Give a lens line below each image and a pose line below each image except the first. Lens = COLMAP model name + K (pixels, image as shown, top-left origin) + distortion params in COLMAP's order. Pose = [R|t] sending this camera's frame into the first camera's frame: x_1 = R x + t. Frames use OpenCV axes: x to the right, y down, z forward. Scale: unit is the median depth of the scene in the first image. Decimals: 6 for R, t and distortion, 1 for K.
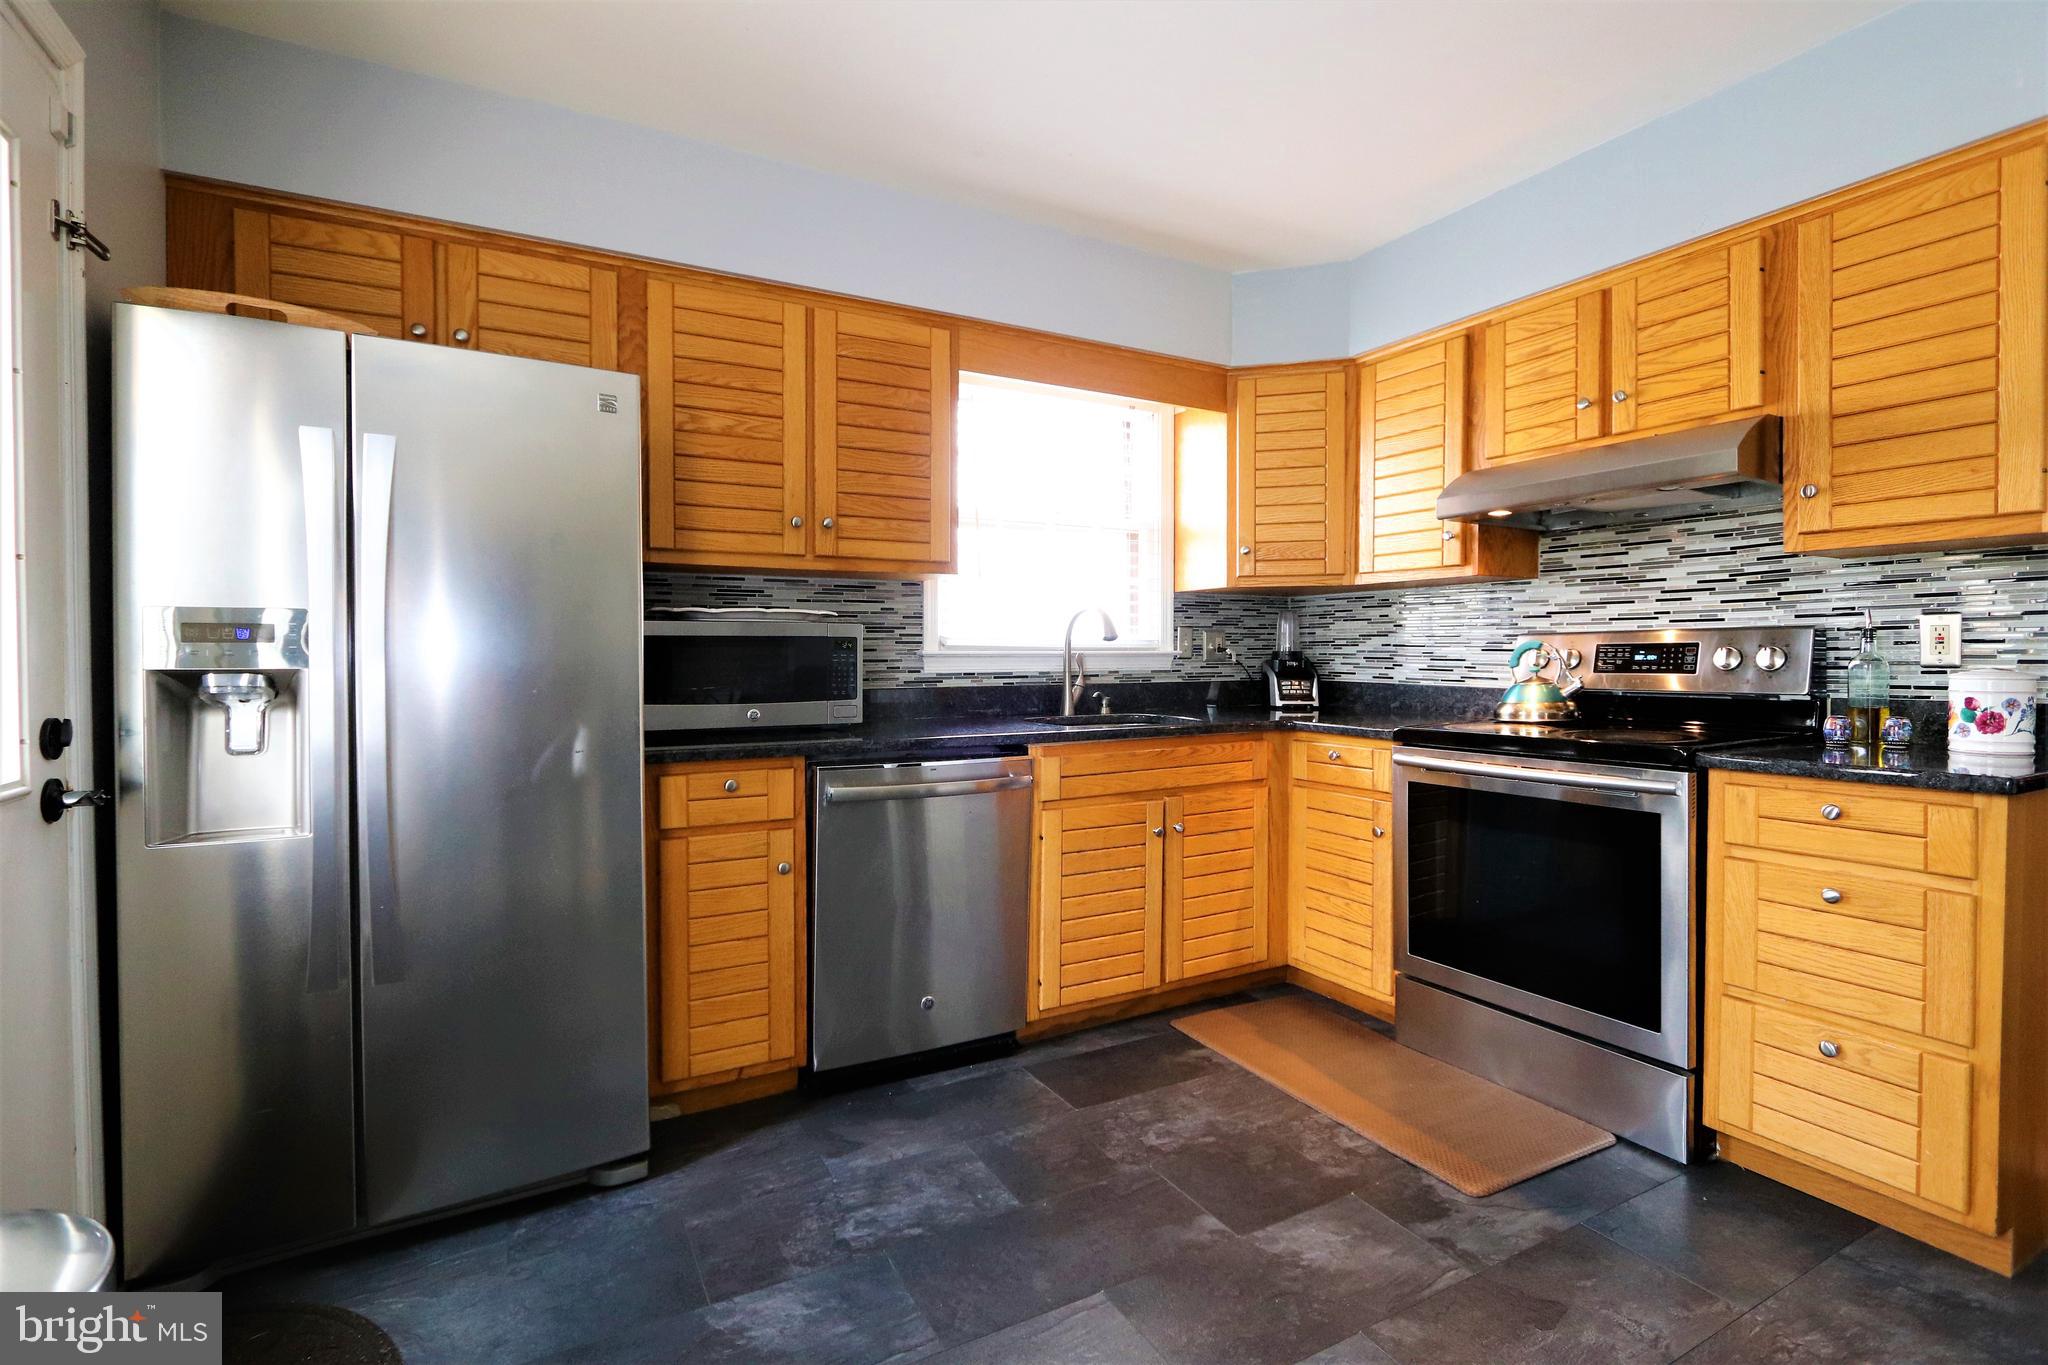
lens RADIAL K [[938.1, 0, 1013.7], [0, 938.1, 673.3], [0, 0, 1]] dist [-0.013058, 0.000356]
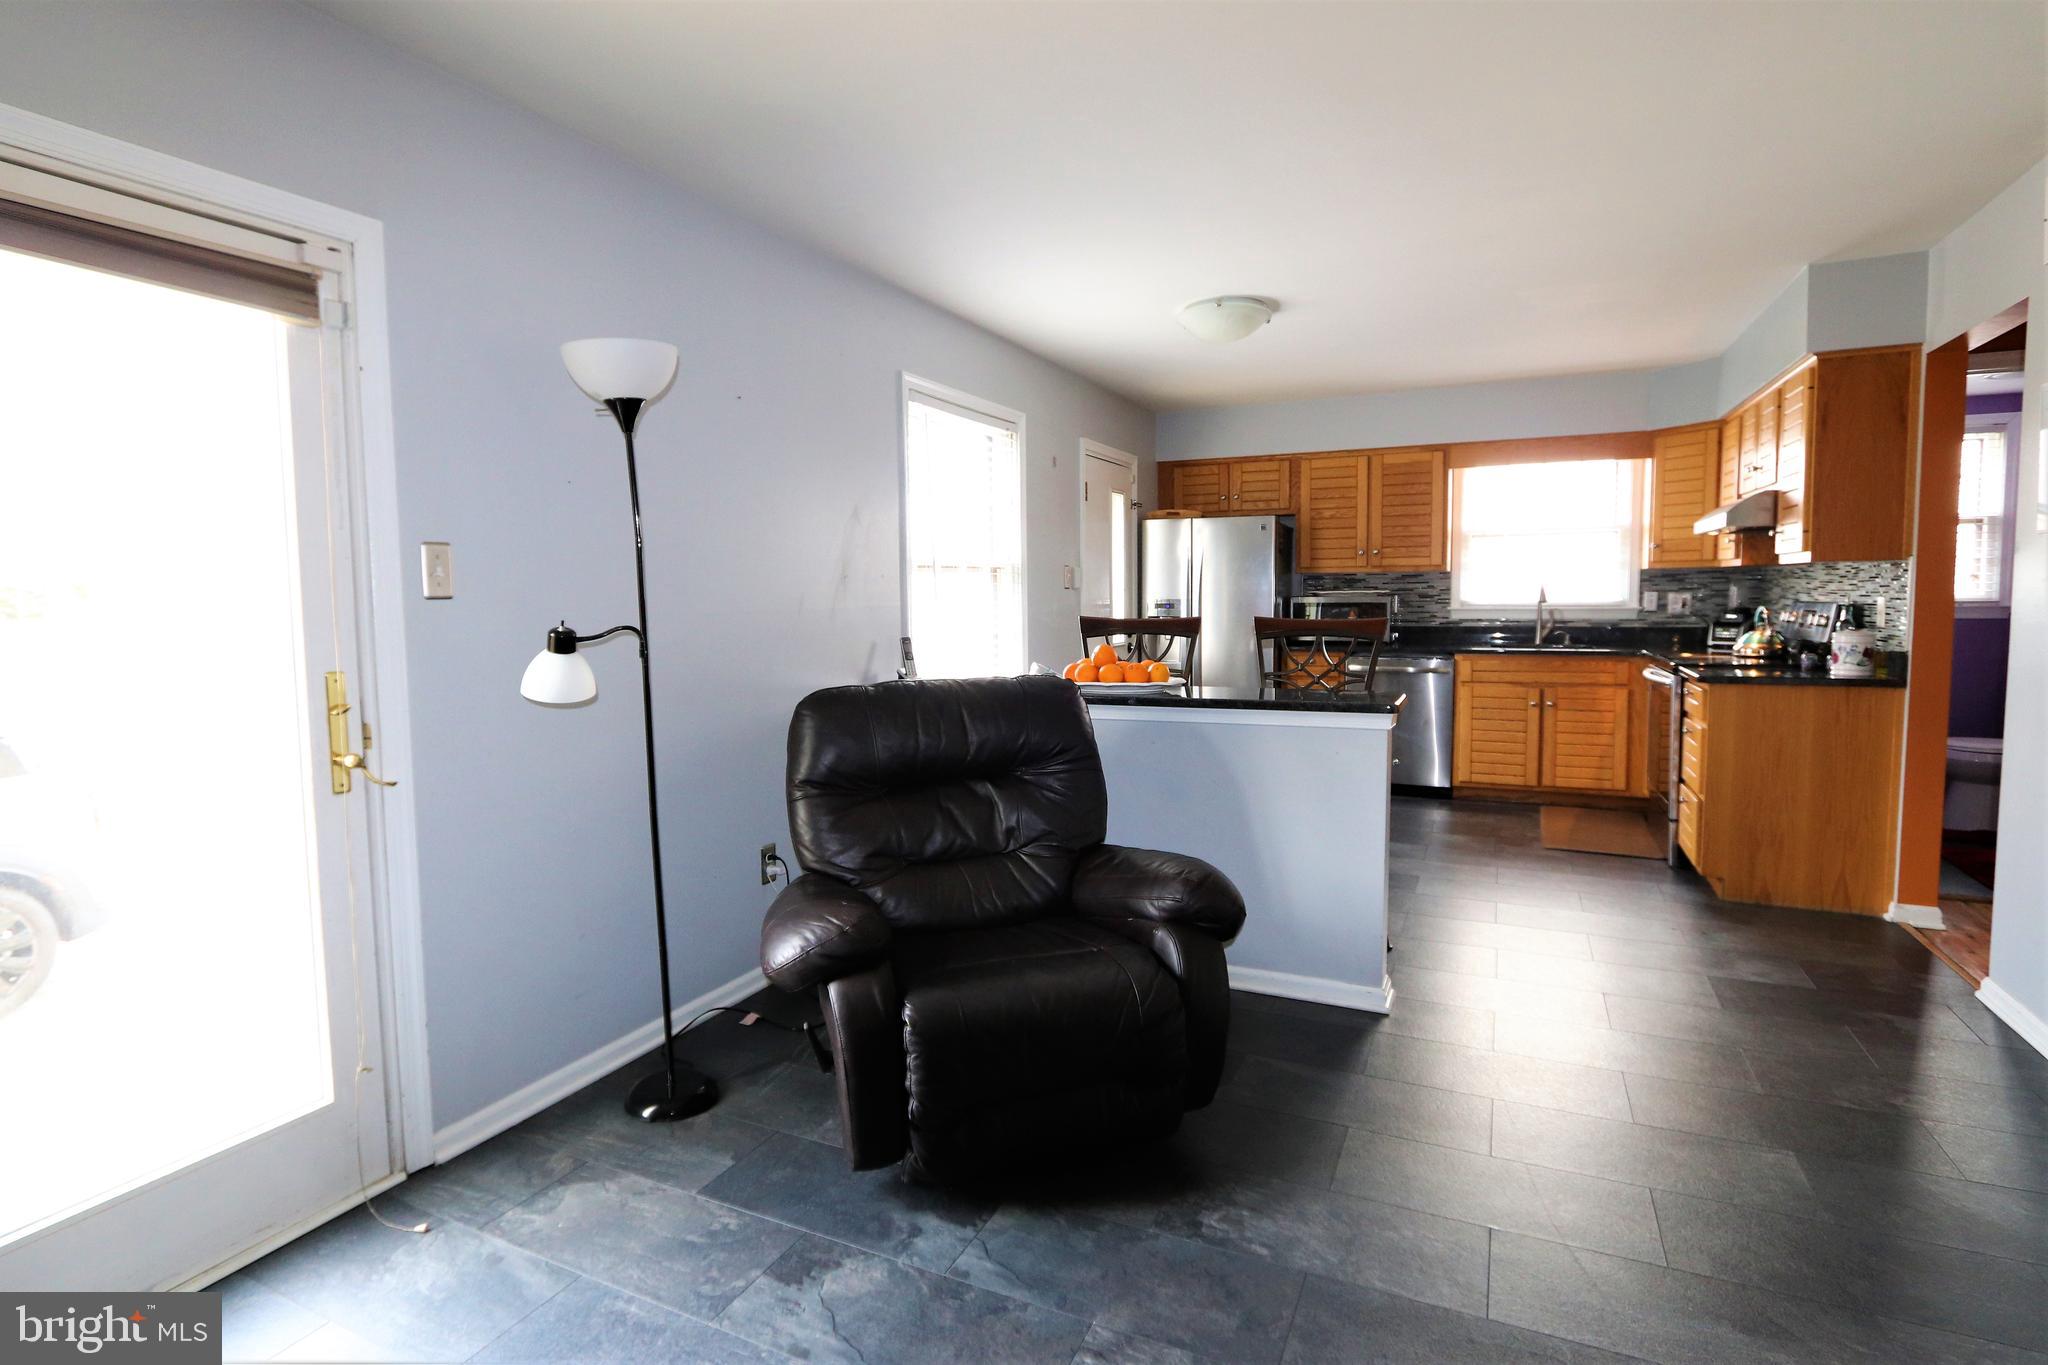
lens RADIAL K [[1026.7, 0, 1018.5], [0, 1026.7, 670.4], [0, 0, 1]] dist [-0.001909, 0.000018]
pose [[0.597314, 0.058783, -0.799850, 1.236401], [-0.006296, 0.997623, 0.068616, -0.038771], [0.801983, -0.035949, 0.596264, -1.129687]]
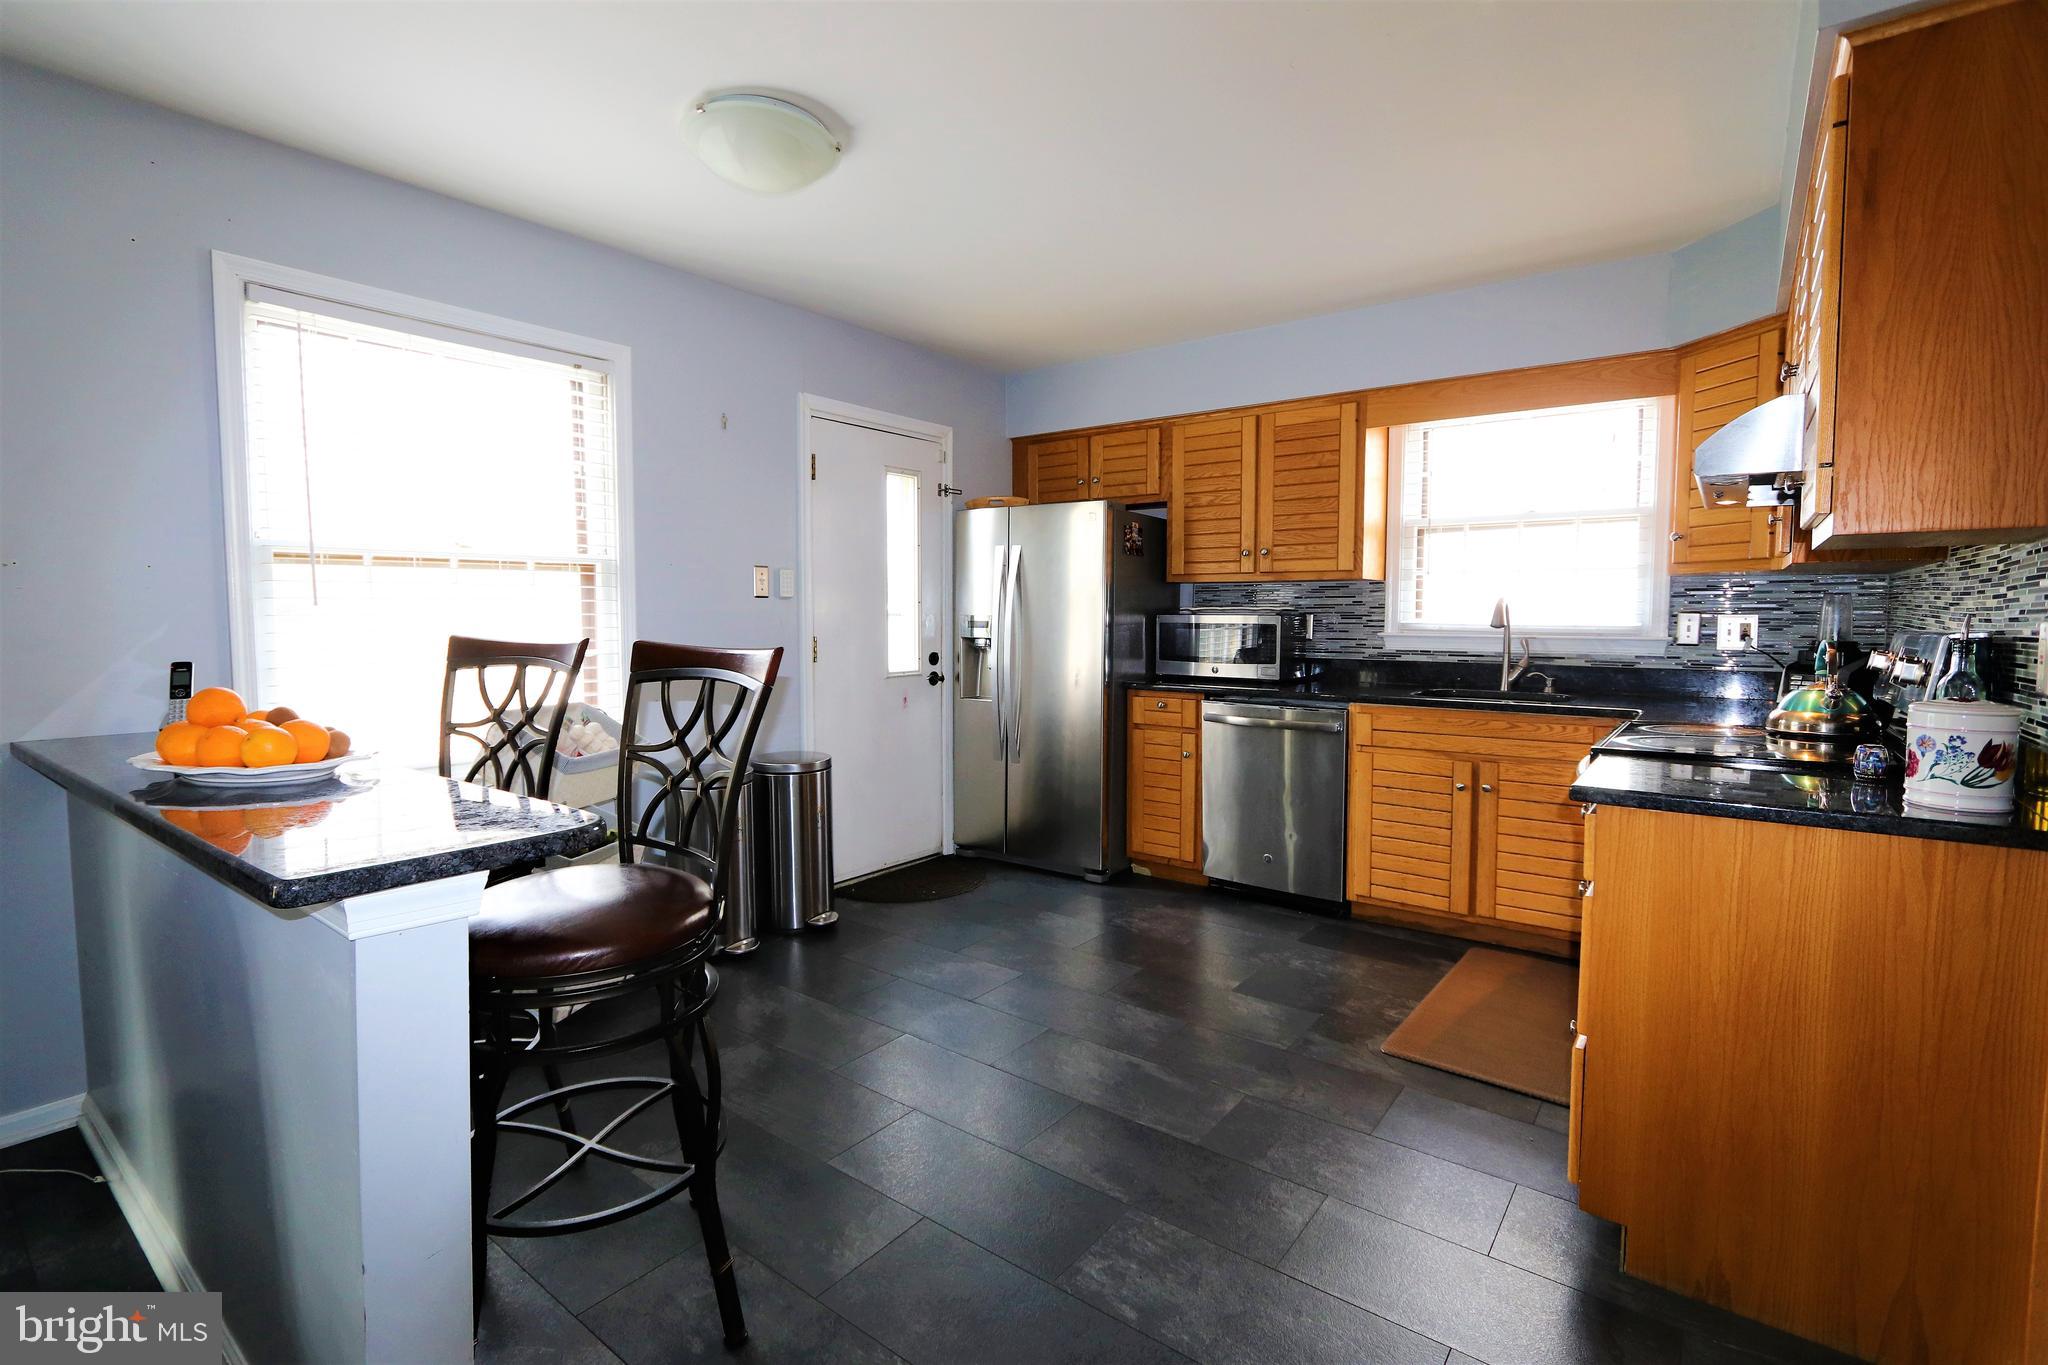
lens RADIAL K [[938.1, 0, 1013.7], [0, 938.1, 673.3], [0, 0, 1]] dist [-0.013058, 0.000356]
pose [[0.408641, 0.063377, -0.910492, 1.043728], [-0.021062, 0.997975, 0.060013, -0.040390], [0.912452, -0.005347, 0.409148, -0.029730]]
